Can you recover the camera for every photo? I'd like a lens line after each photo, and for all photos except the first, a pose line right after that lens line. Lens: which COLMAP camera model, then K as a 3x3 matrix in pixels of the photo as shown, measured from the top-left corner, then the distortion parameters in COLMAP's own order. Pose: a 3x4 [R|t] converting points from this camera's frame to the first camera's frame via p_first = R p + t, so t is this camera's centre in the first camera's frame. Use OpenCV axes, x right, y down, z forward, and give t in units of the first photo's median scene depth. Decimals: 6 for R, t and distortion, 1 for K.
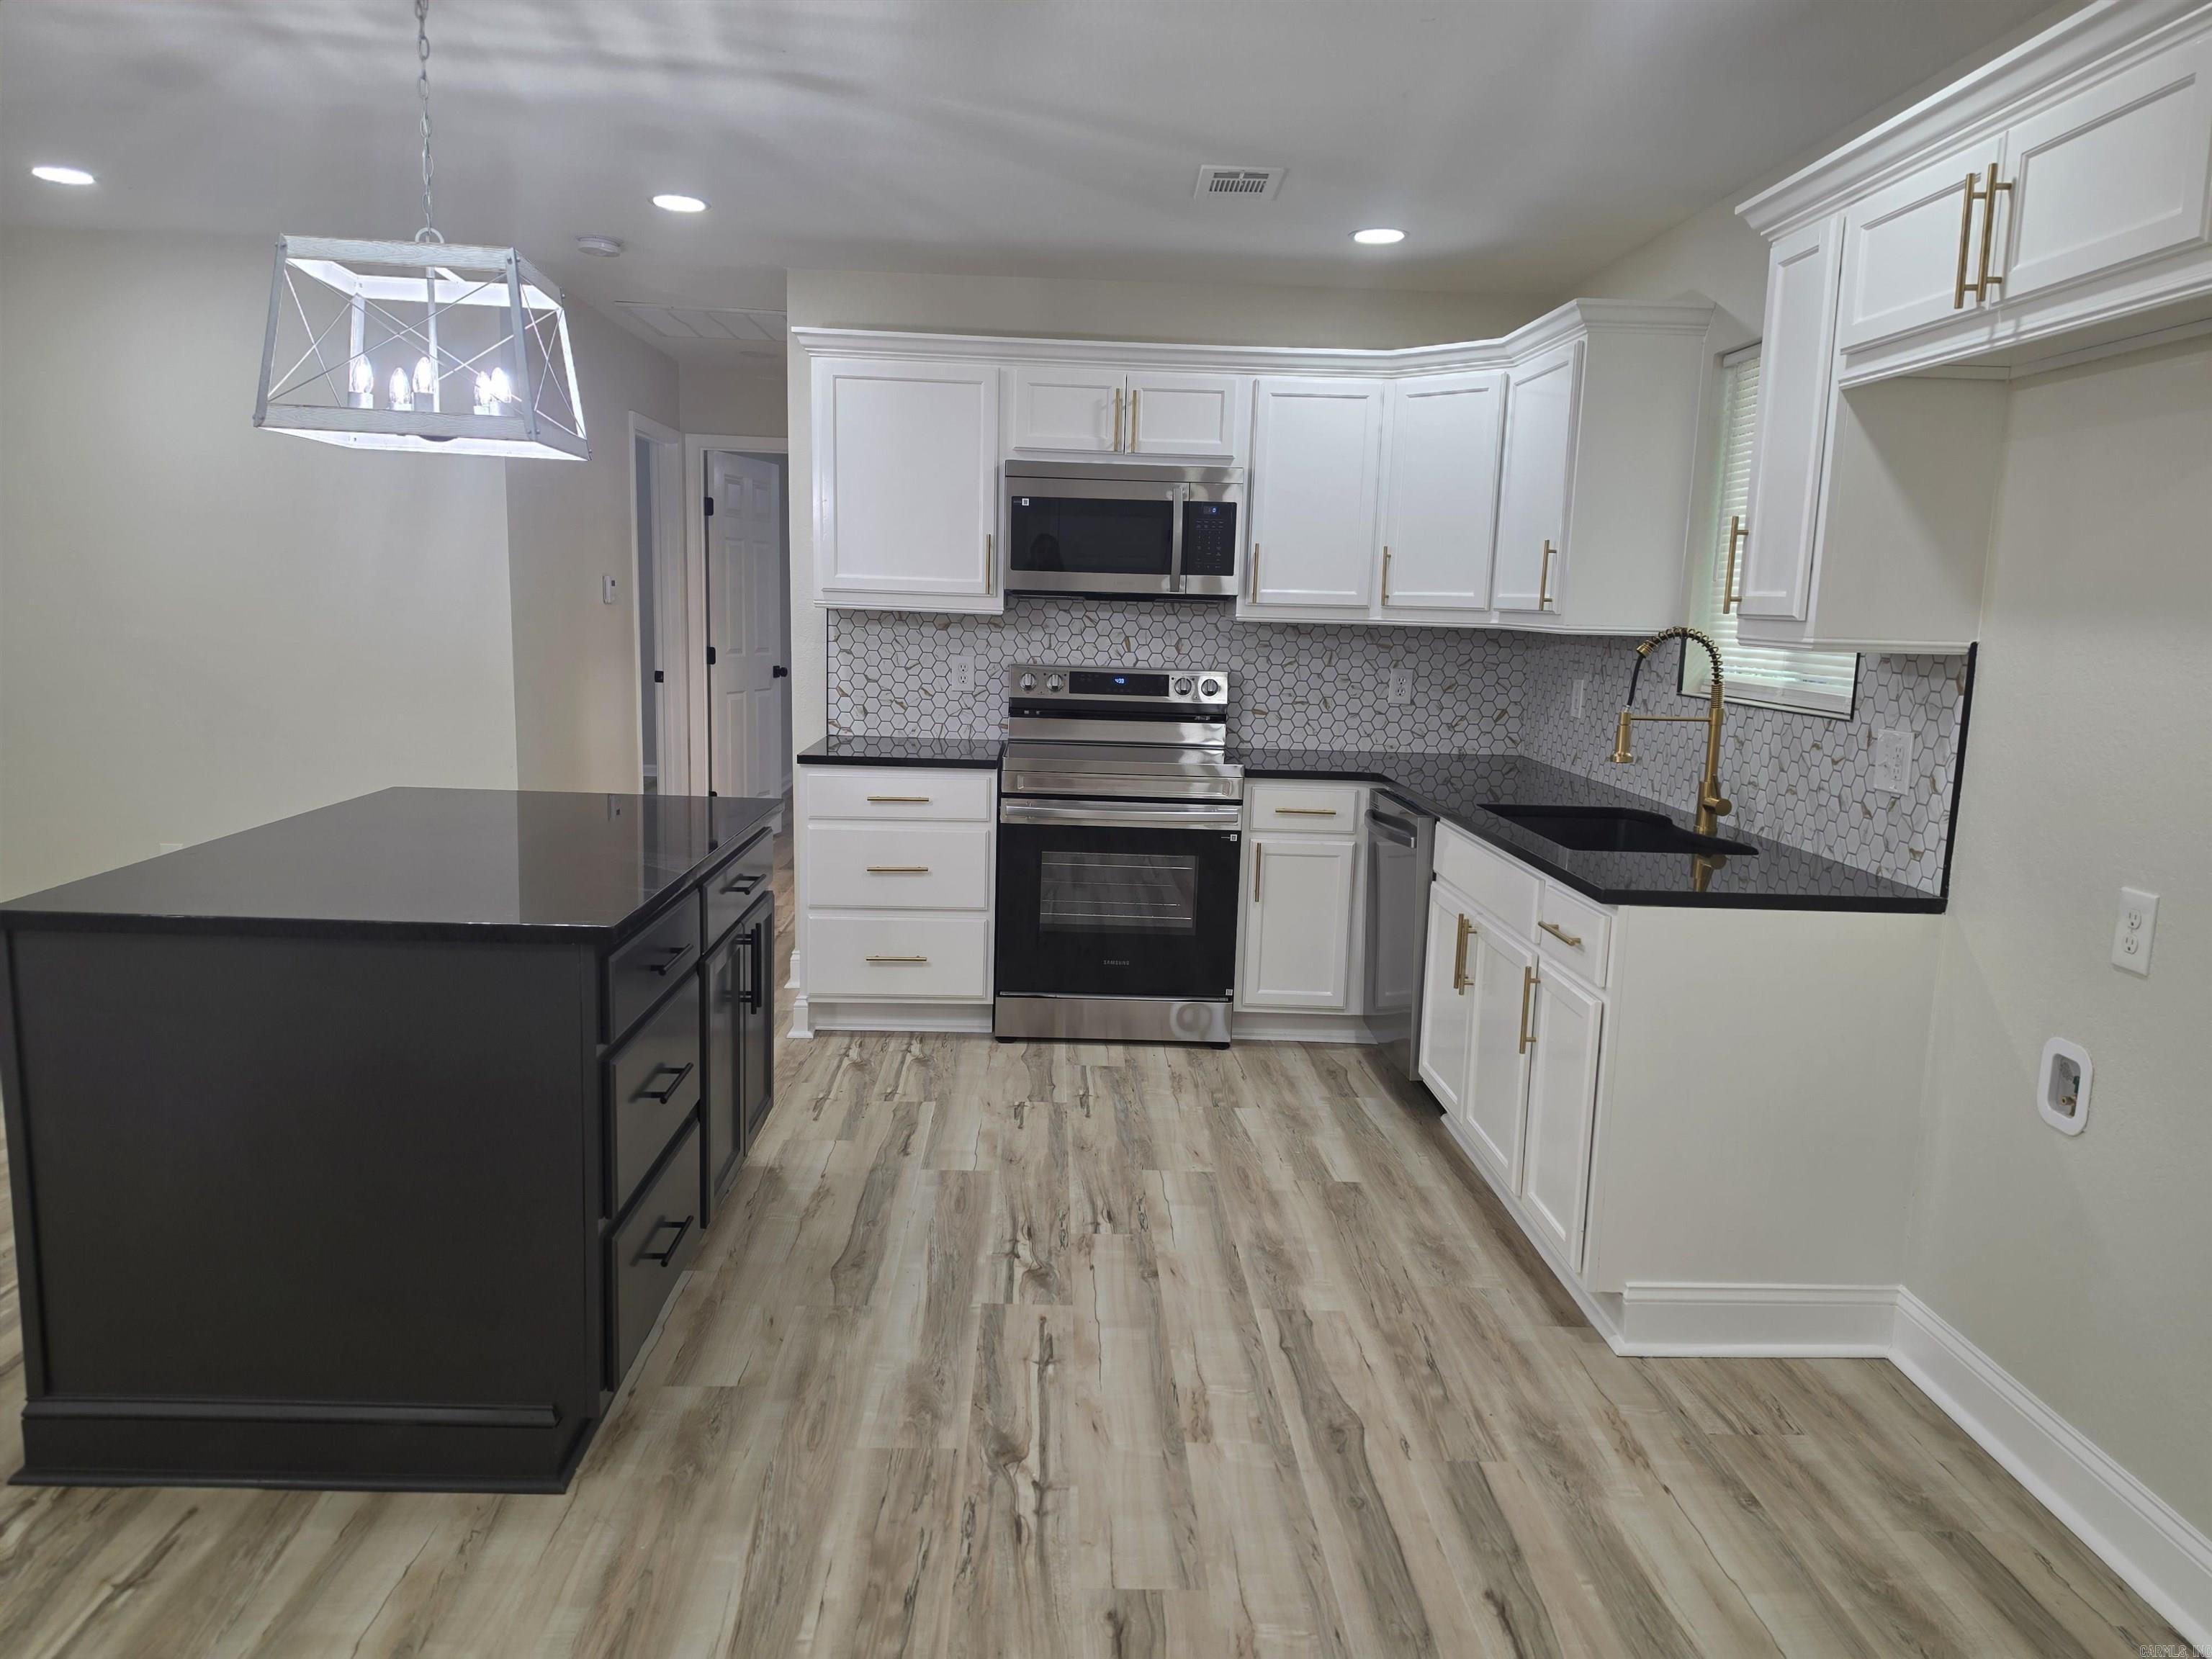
lens RADIAL K [[1491.9, 0, 1108.3], [0, 1491.9, 841.9], [0, 0, 1]] dist [0.065527, -0.062610]
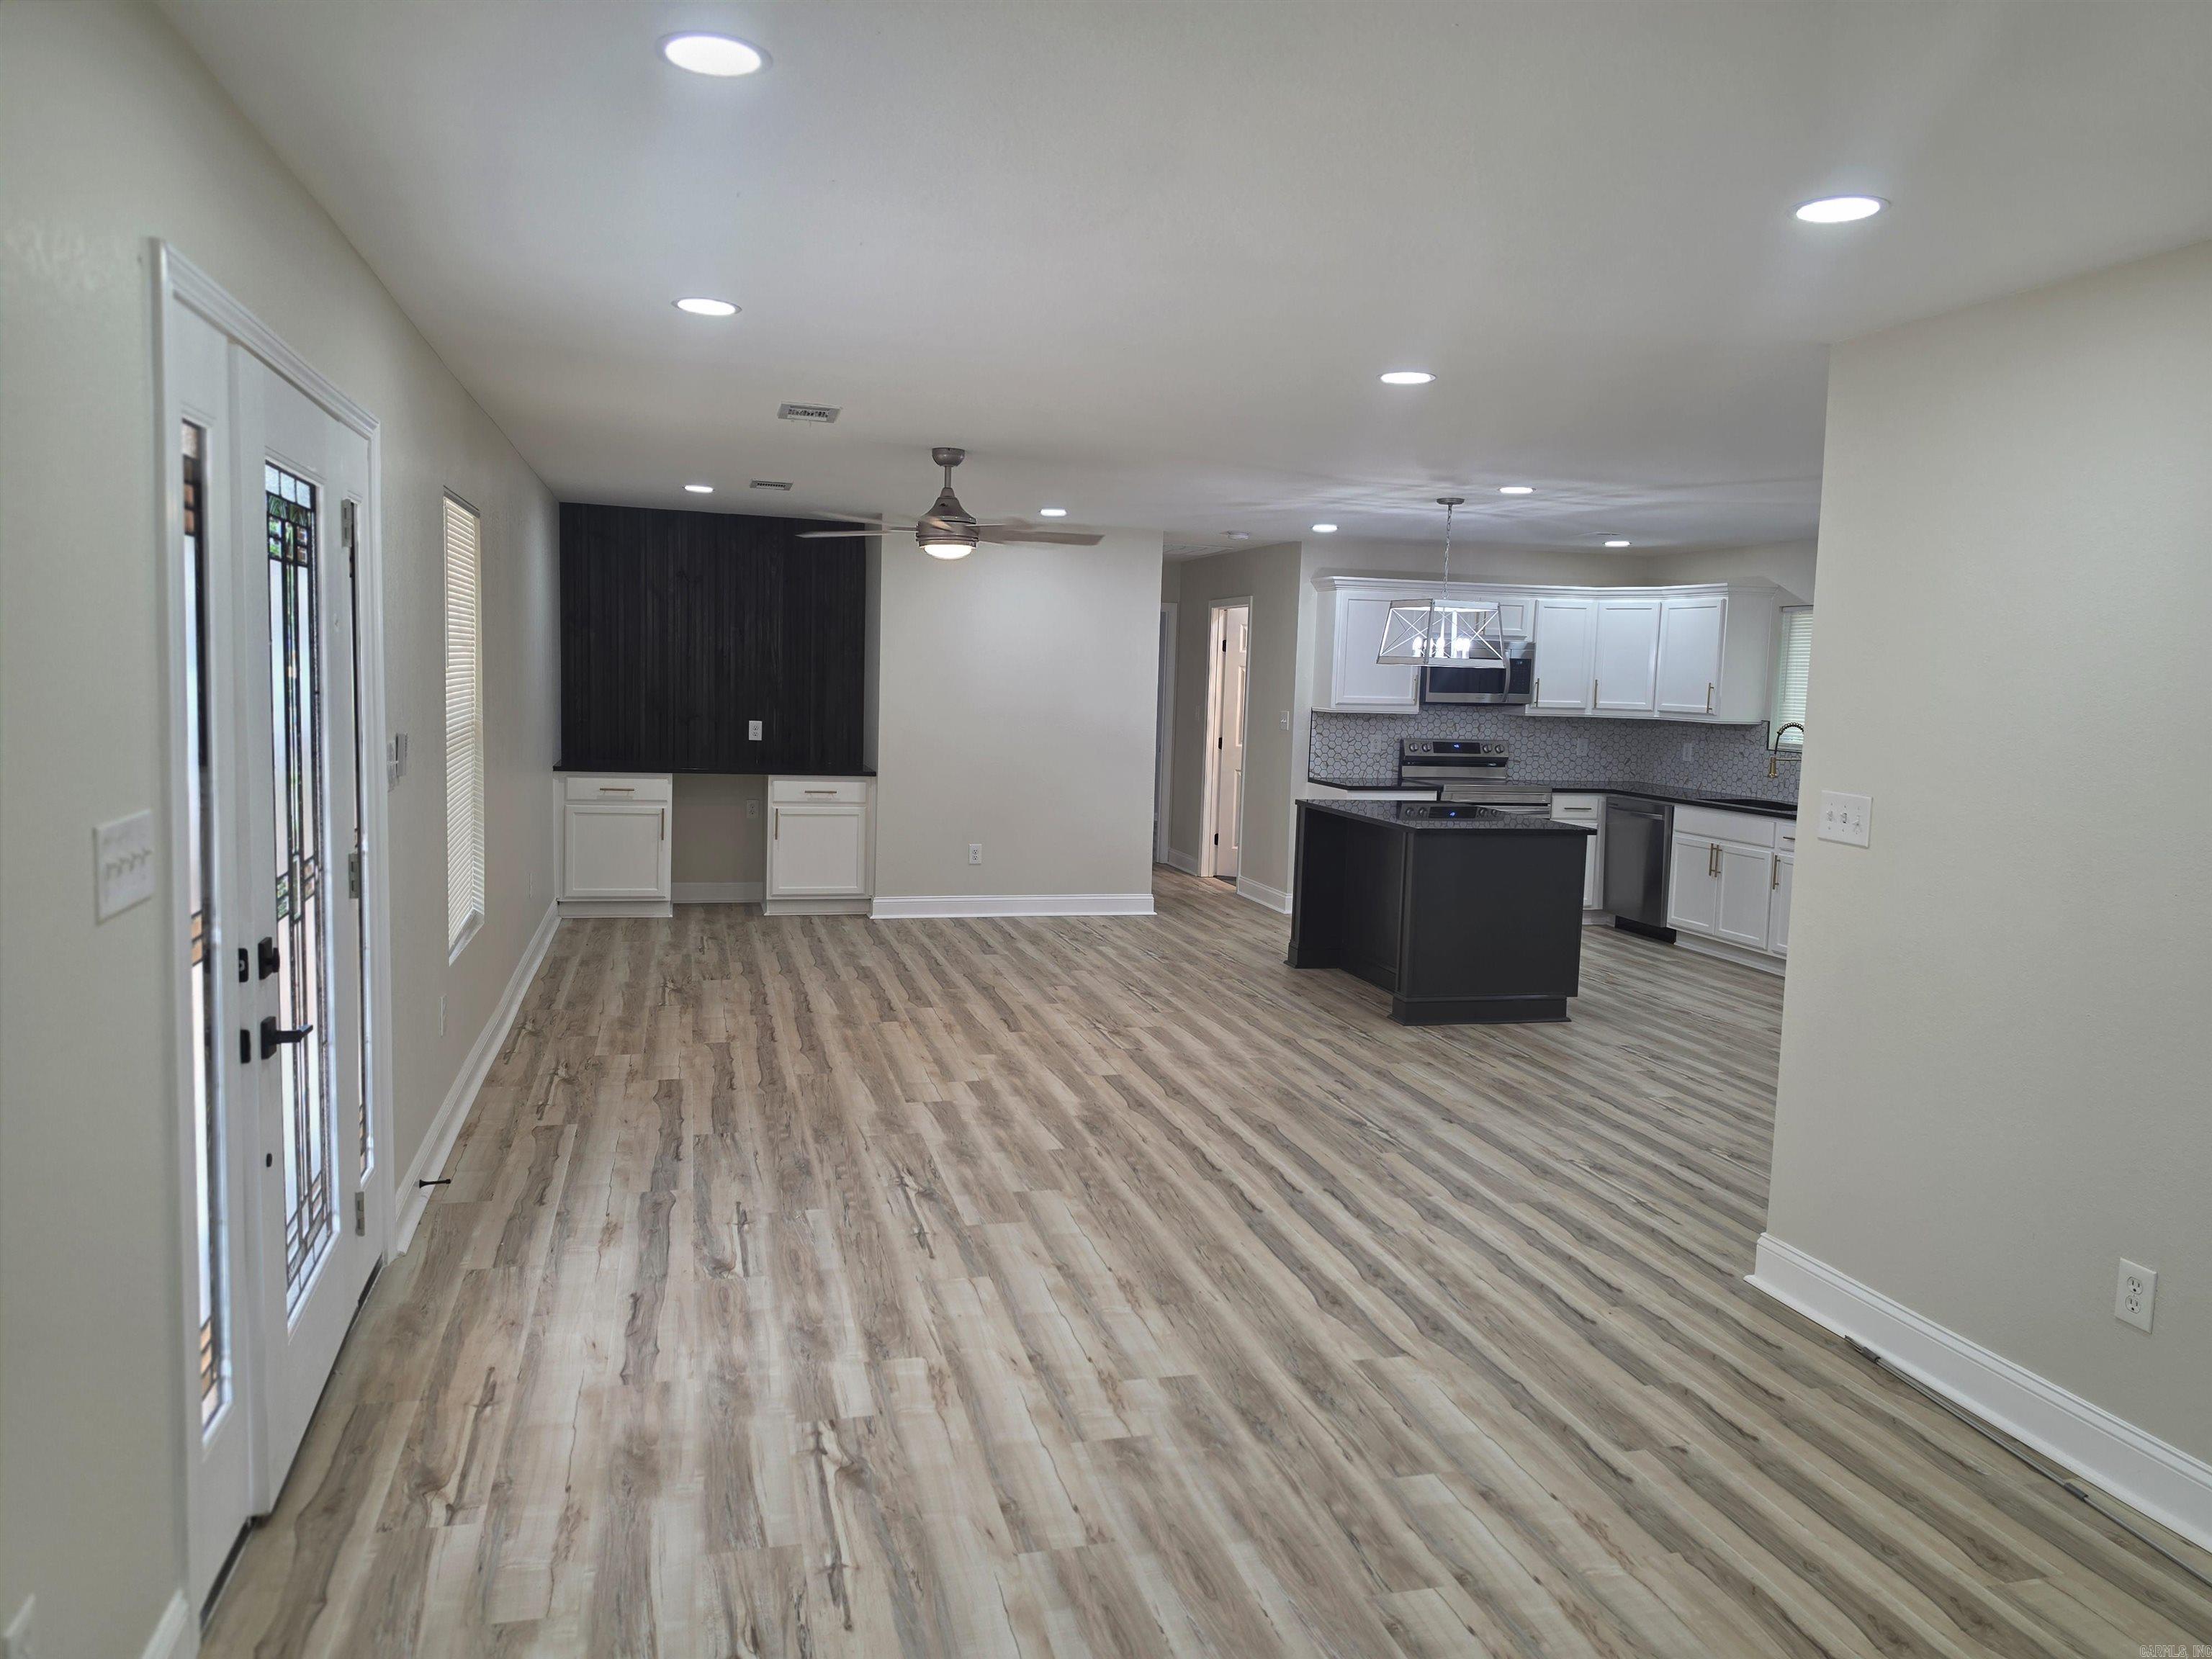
lens RADIAL K [[1491.9, 0, 1089.3], [0, 1491.9, 821.9], [0, 0, 1]] dist [0.065527, -0.062610]
pose [[0.975091, -0.025658, 0.220314, -0.960927], [0.037107, 0.998158, -0.047987, 0.070865], [-0.218677, 0.054967, 0.974248, -0.848424]]
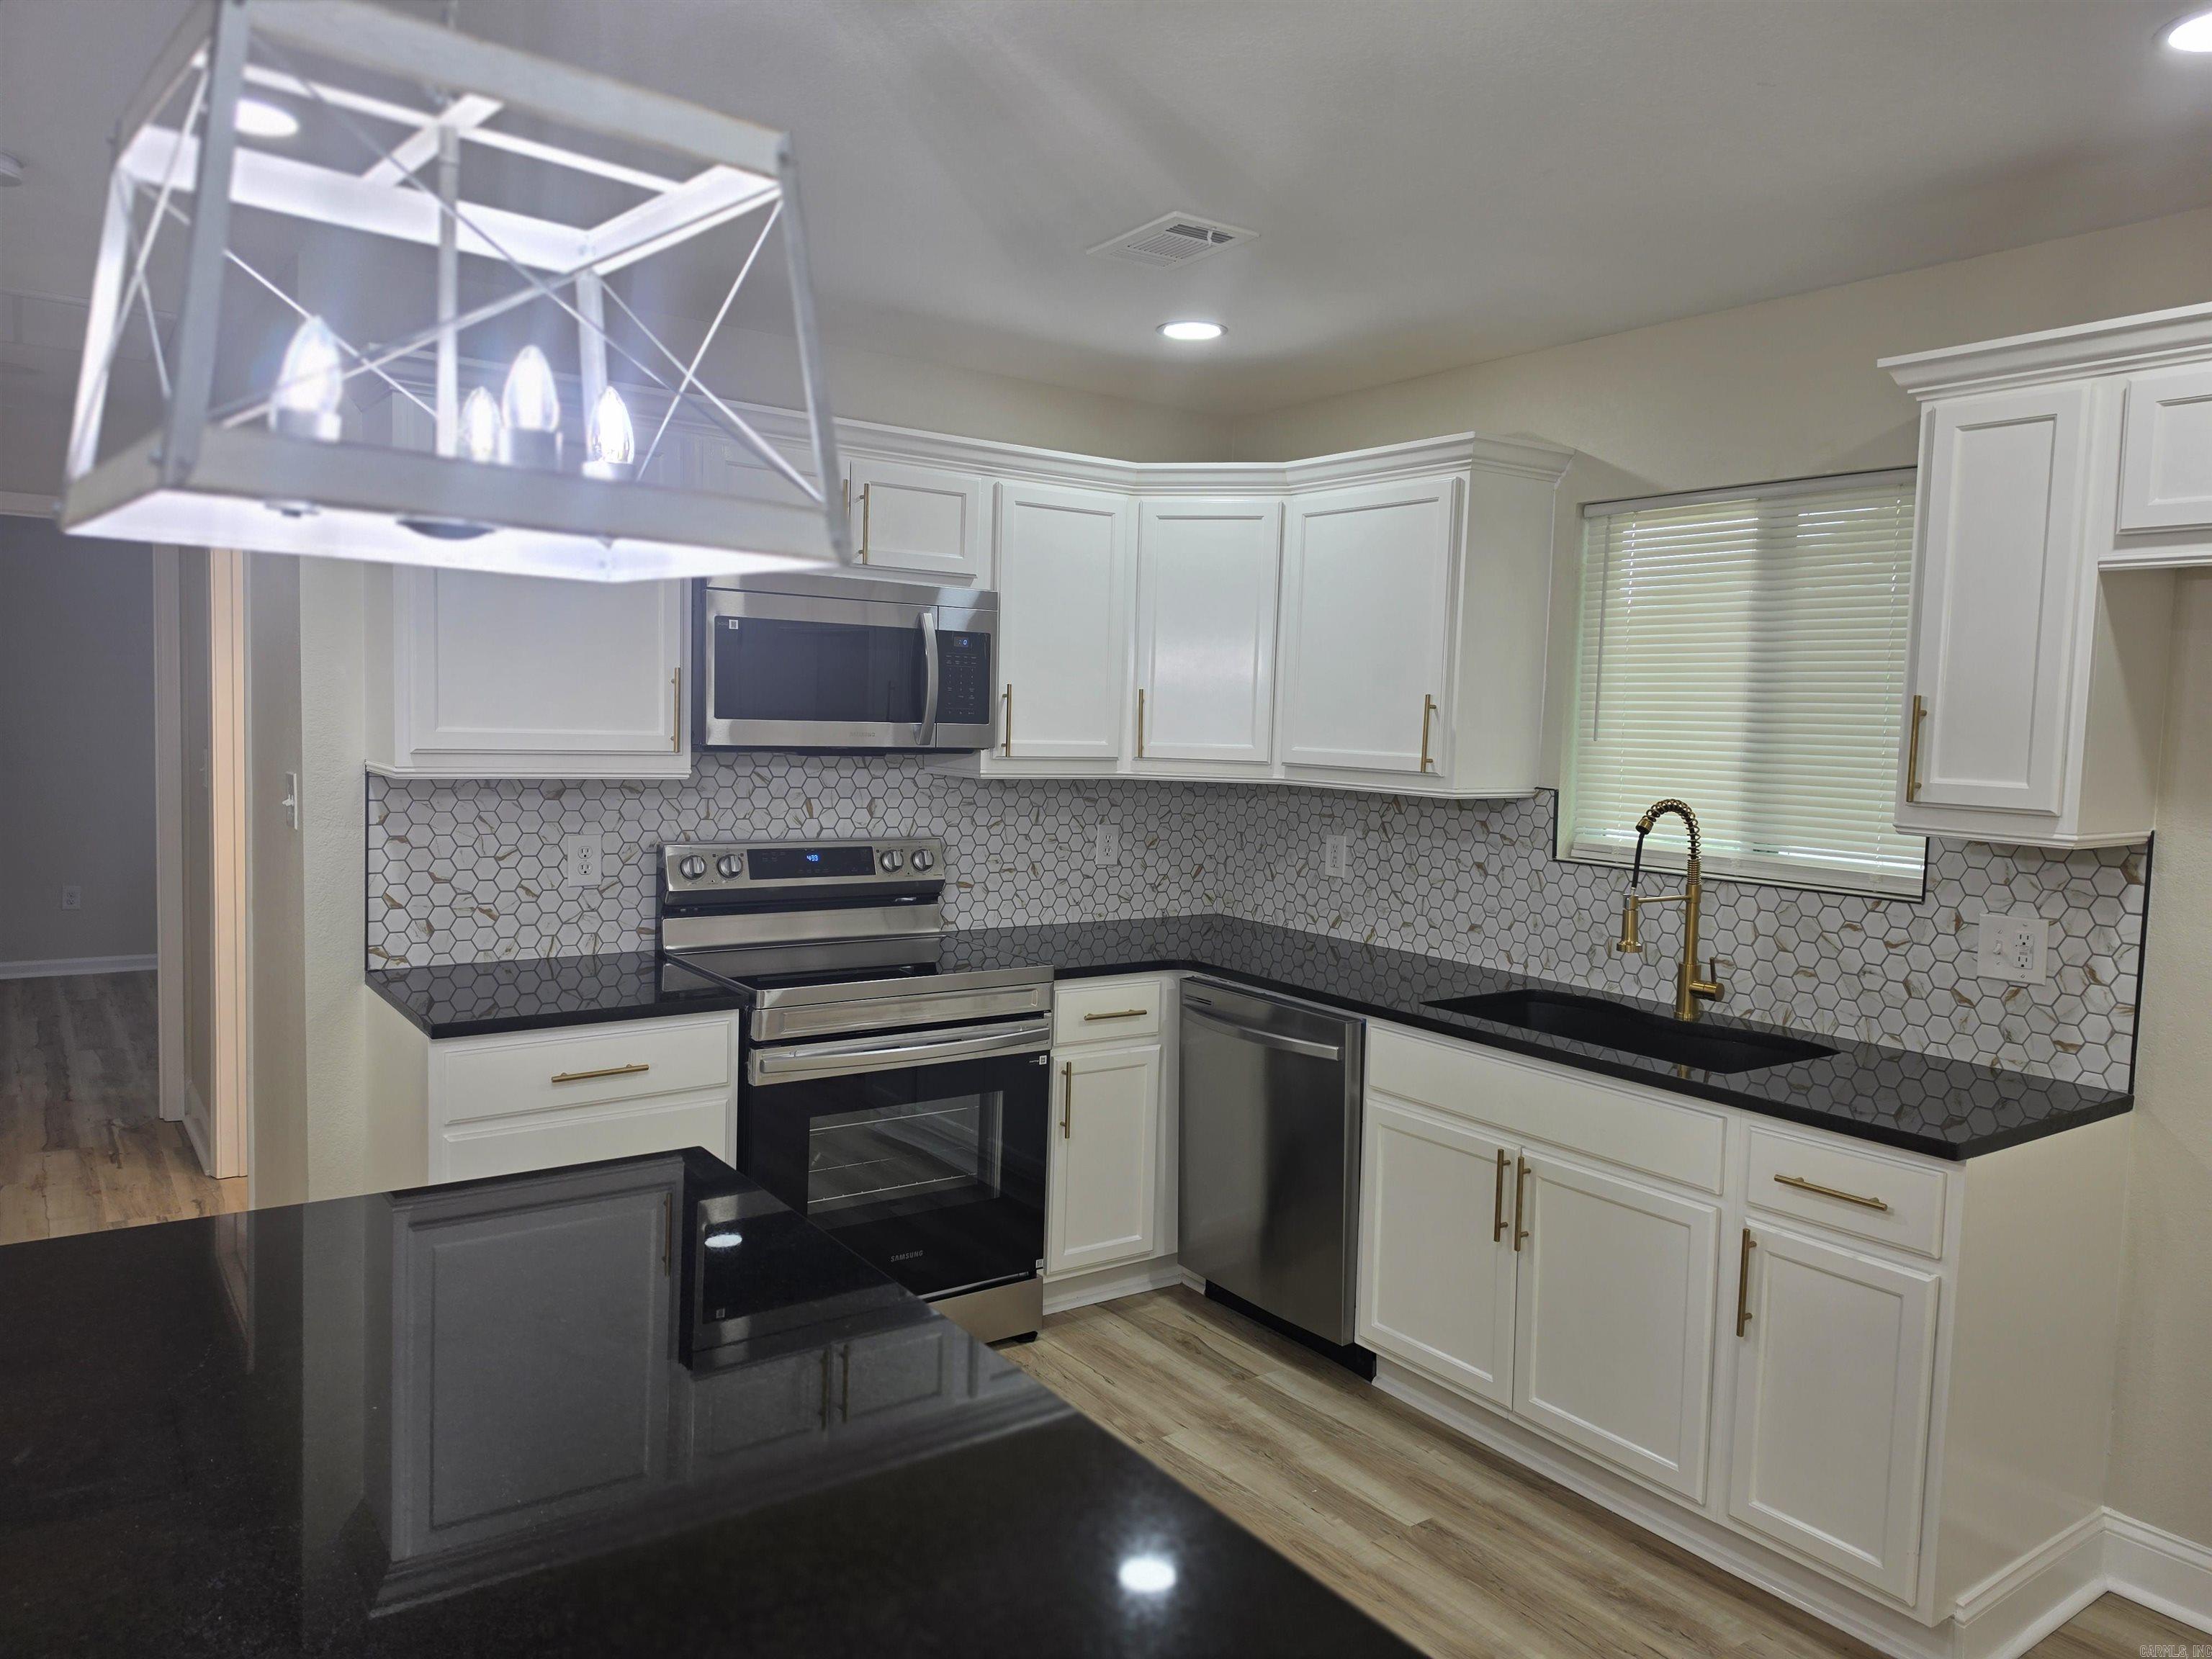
lens RADIAL K [[1491.9, 0, 1109.3], [0, 1491.9, 815.0], [0, 0, 1]] dist [0.065527, -0.062610]
pose [[0.830949, -0.042470, 0.554725, -0.305768], [0.083894, 0.995246, -0.049472, -0.086873], [-0.549986, 0.087647, 0.830562, 0.320332]]
